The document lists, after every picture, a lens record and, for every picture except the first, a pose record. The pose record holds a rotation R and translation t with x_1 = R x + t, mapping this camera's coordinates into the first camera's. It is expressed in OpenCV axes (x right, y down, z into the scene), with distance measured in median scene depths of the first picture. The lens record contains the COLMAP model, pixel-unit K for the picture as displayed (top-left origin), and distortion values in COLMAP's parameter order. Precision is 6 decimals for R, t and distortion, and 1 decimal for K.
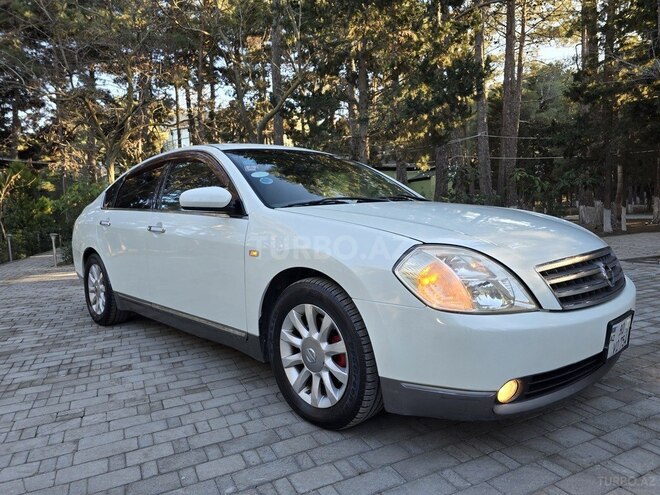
lens RADIAL K [[446.7, 0, 328.7], [0, 446.7, 249.3], [0, 0, 1]] dist [0.044499, -0.043996]
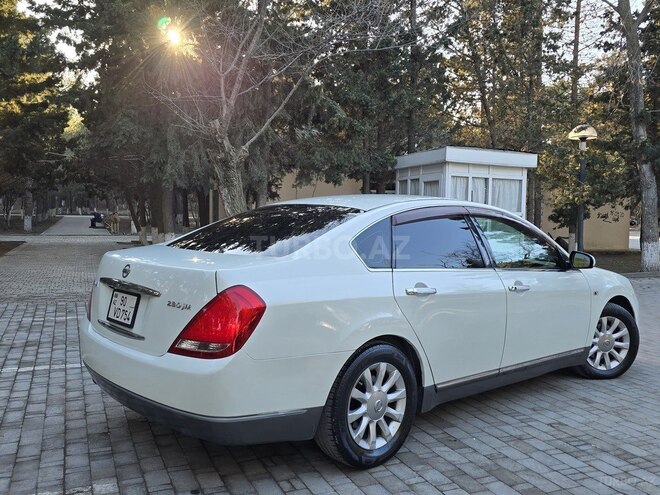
lens RADIAL K [[592.8, 0, 325.3], [0, 592.8, 242.5], [0, 0, 1]] dist [0.046219, -0.042280]
pose [[0.066566, -0.011231, 0.997719, -2.534630], [0.069562, 0.997556, 0.006588, -0.274459], [-0.995354, 0.068965, 0.067184, 1.927129]]
